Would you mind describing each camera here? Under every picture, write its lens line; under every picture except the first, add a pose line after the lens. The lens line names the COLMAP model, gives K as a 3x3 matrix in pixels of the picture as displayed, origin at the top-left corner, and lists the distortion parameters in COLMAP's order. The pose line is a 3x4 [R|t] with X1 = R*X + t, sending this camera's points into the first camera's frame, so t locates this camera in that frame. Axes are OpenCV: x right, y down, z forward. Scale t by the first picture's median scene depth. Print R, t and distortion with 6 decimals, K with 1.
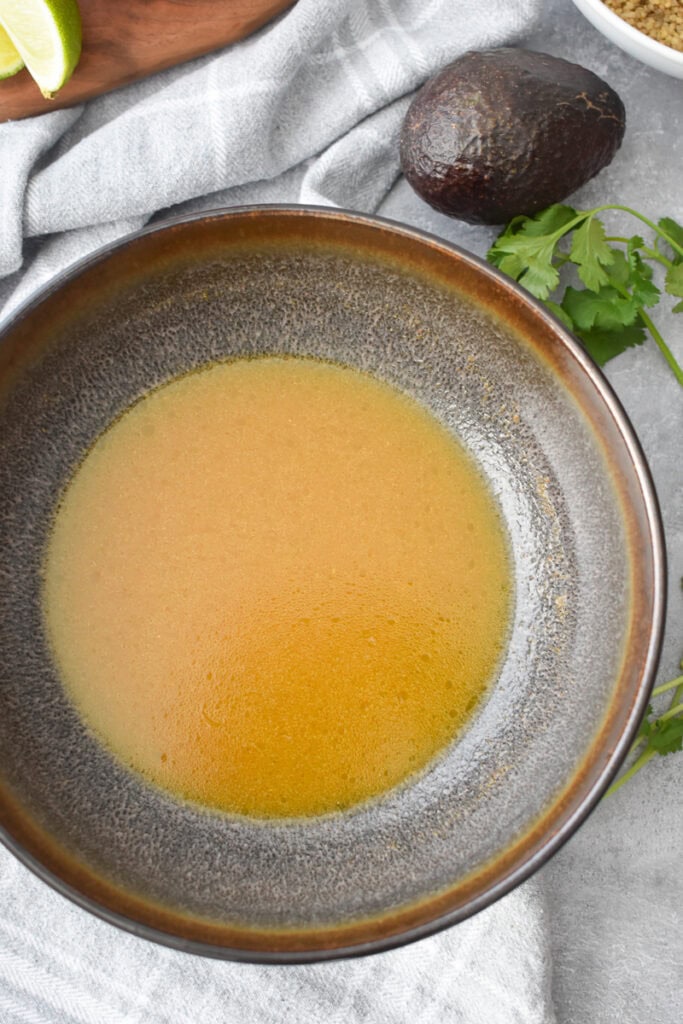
lens RADIAL K [[1861.2, 0, 348.3], [0, 1861.2, 491.2], [0, 0, 1]] dist [-0.151202, 0.000000]
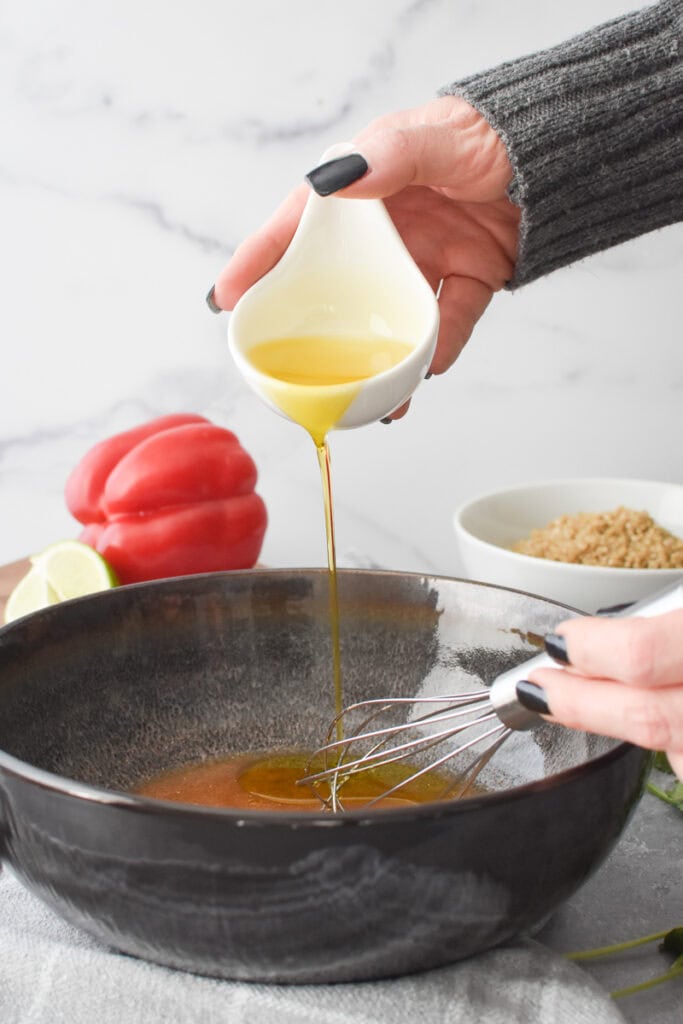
lens RADIAL K [[1861.2, 0, 337.8], [0, 1861.2, 511.7], [0, 0, 1]] dist [-0.151202, 0.000000]
pose [[0.990447, 0.030614, -0.134456, 0.117241], [-0.135042, 0.412716, -0.900793, 0.891000], [0.027915, 0.910345, 0.412908, 0.421781]]
